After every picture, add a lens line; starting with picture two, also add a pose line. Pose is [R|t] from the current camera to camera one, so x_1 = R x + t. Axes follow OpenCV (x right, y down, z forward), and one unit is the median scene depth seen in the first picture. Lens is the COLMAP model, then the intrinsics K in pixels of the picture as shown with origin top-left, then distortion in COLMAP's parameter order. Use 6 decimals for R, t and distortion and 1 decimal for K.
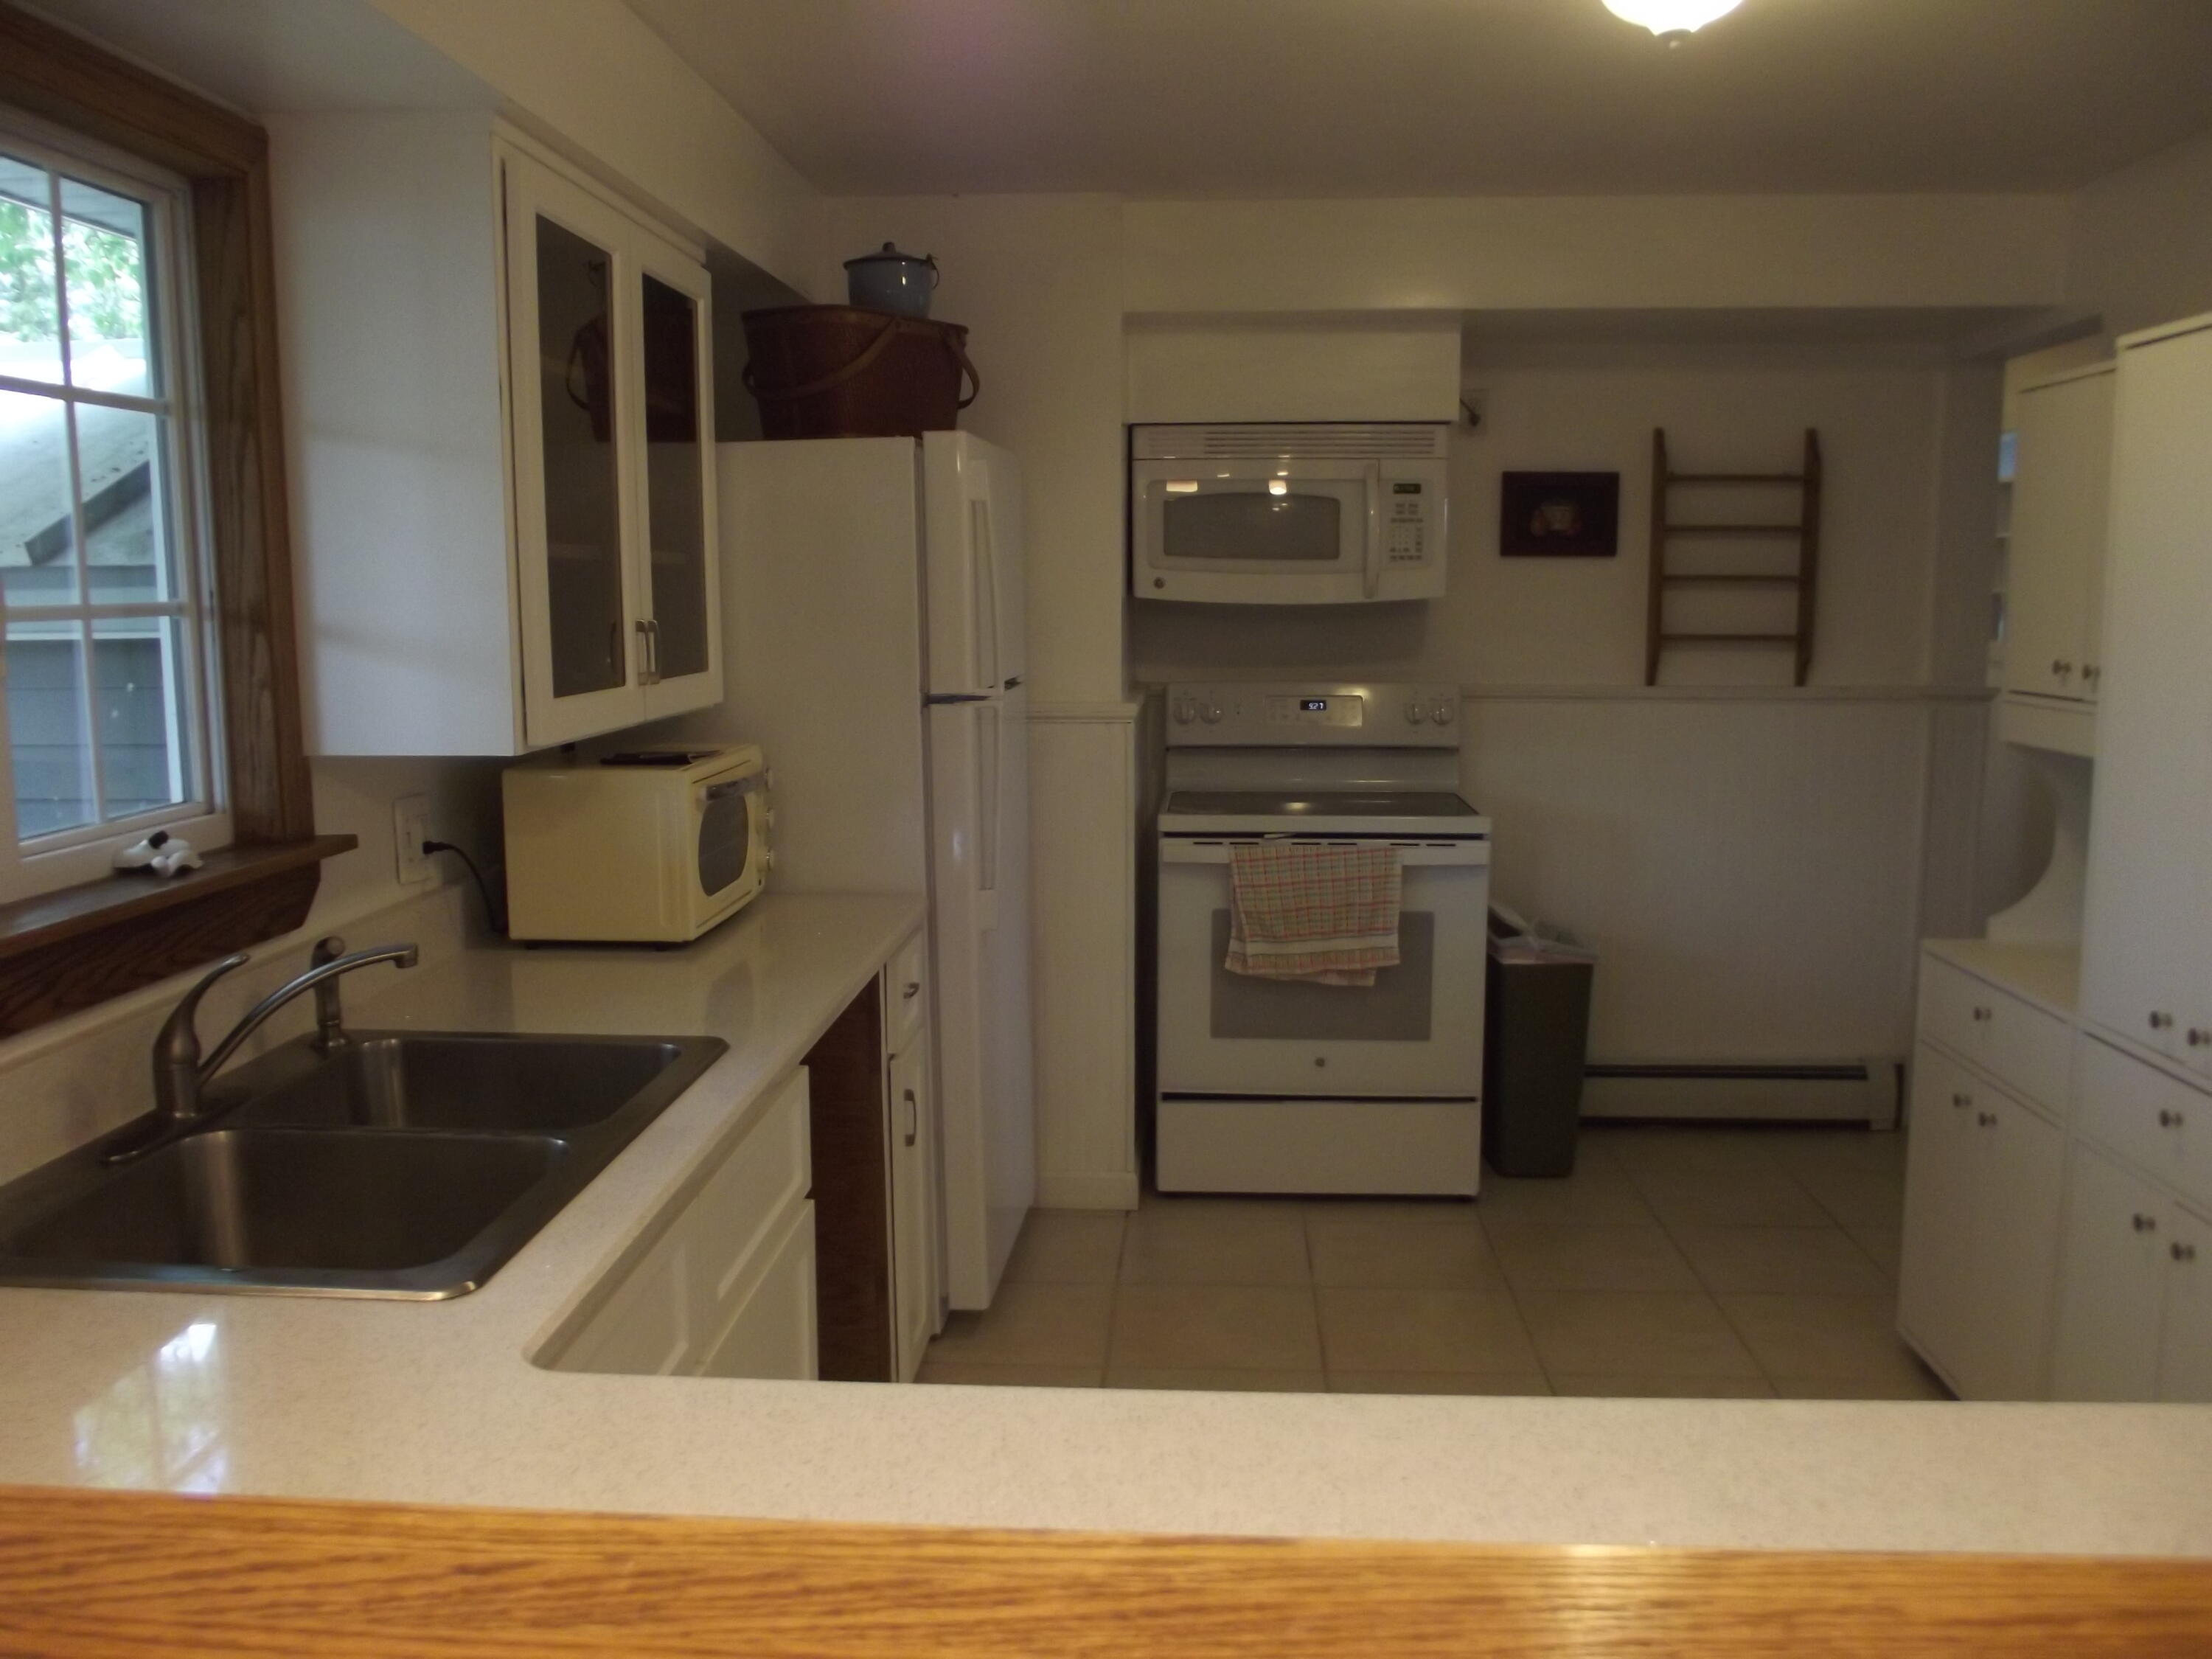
lens RADIAL K [[1794.8, 0, 1067.5], [0, 1794.8, 826.6], [0, 0, 1]] dist [-0.066379, 0.024034]
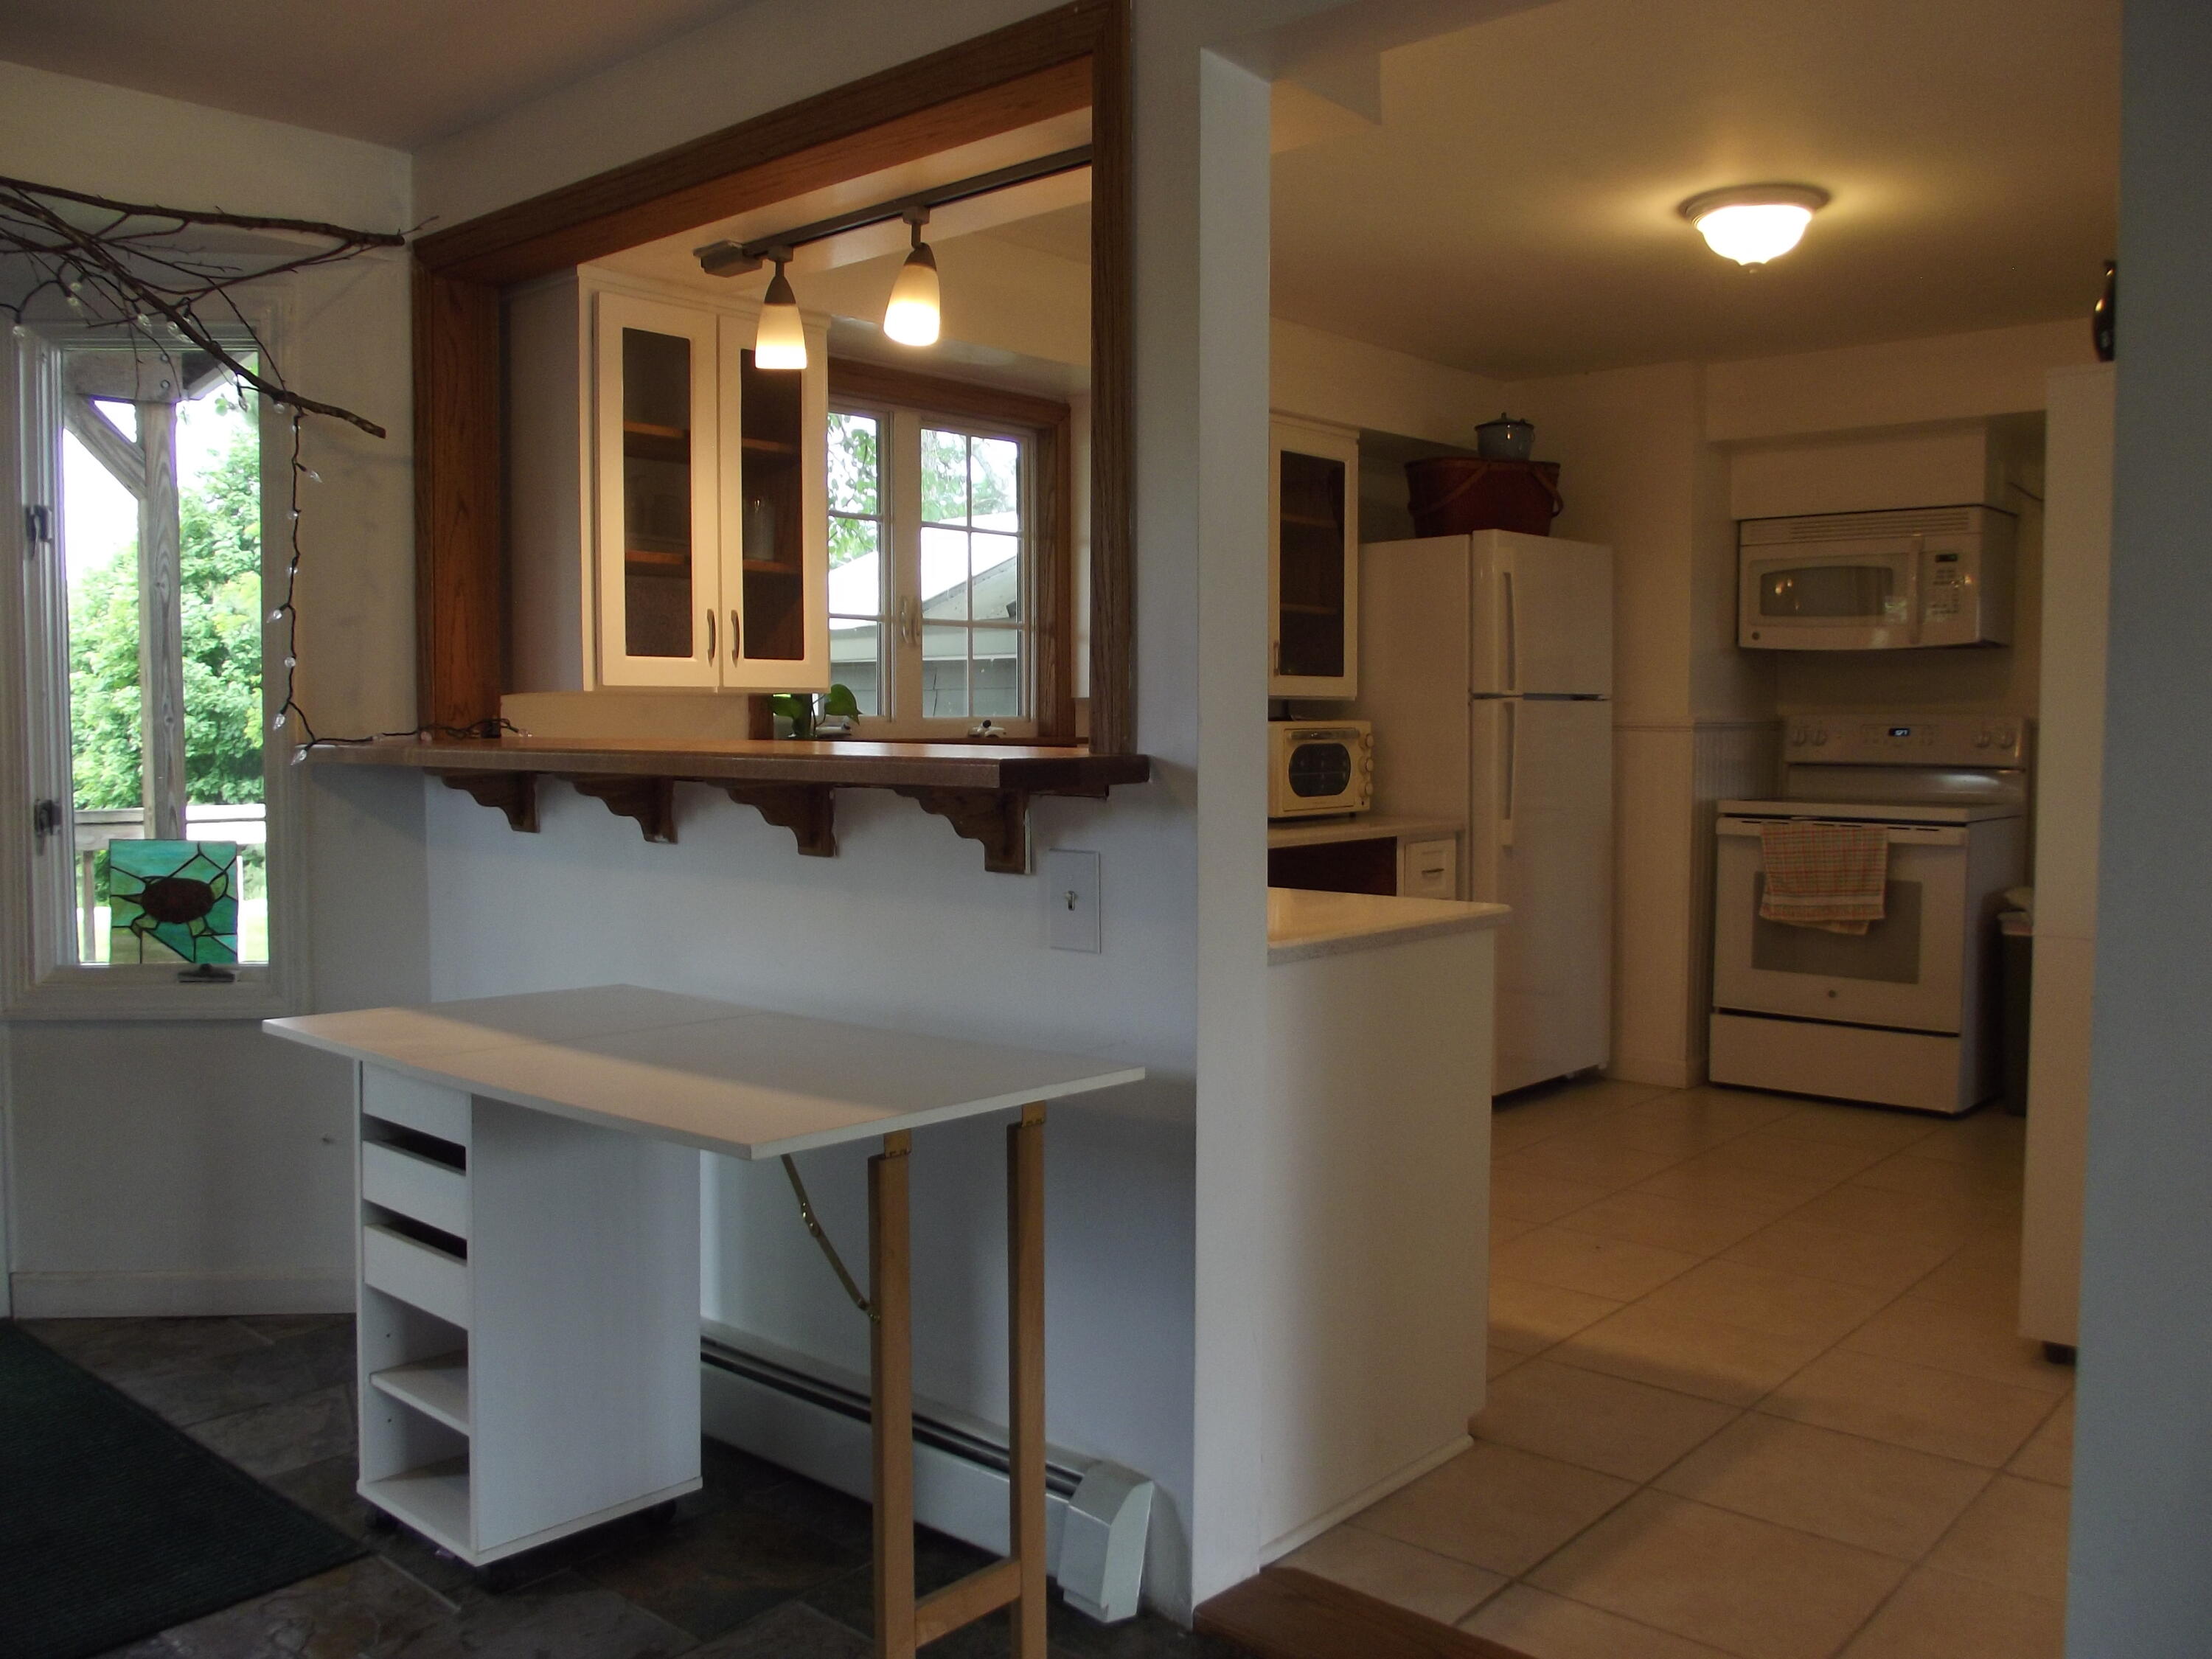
lens RADIAL K [[1794.8, 0, 1105.7], [0, 1794.8, 825.3], [0, 0, 1]] dist [-0.066379, 0.024034]
pose [[0.797031, 0.042445, -0.602445, 0.505131], [-0.086476, 0.995269, -0.044287, 0.114776], [0.597716, 0.087395, 0.796931, -0.368767]]
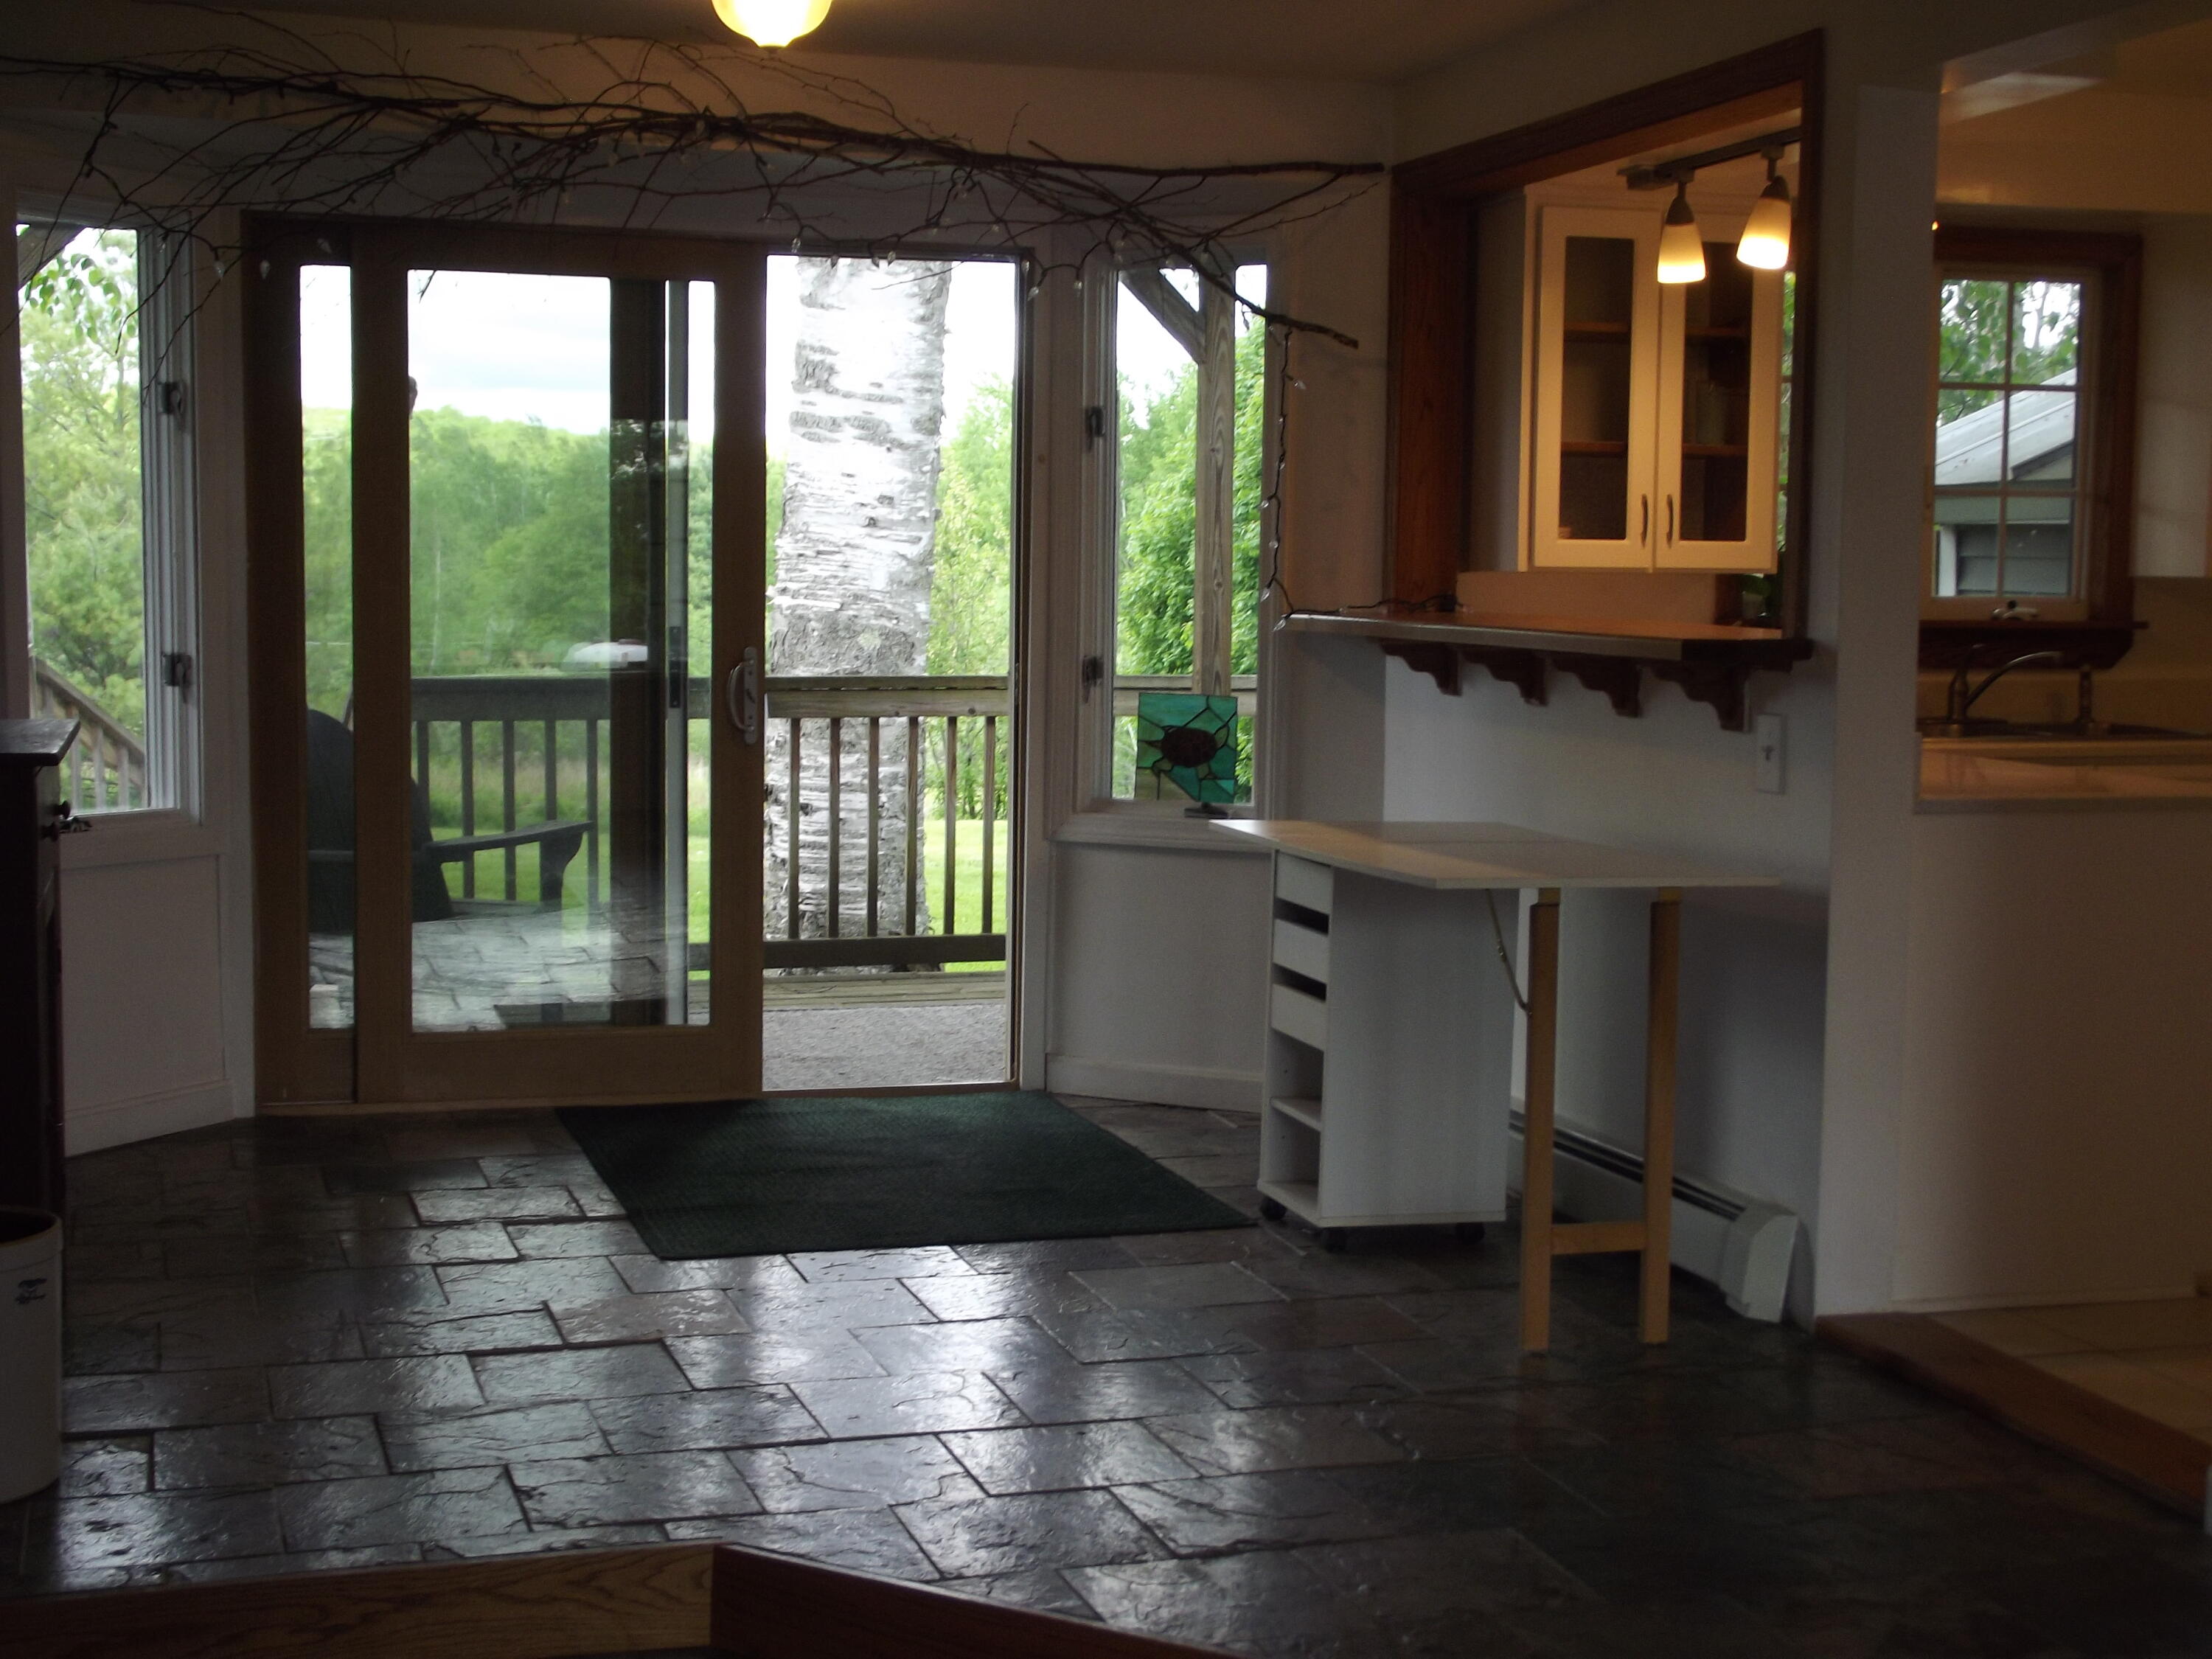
lens RADIAL K [[3206.0, 0, 1107.1], [0, 3206.0, 830.4], [0, 0, 1]] dist [-0.004354, 0.000000]
pose [[0.348028, 0.090051, -0.933149, 1.317605], [-0.138857, 0.989348, 0.043686, 0.126455], [0.927144, 0.114371, 0.356825, -0.637017]]
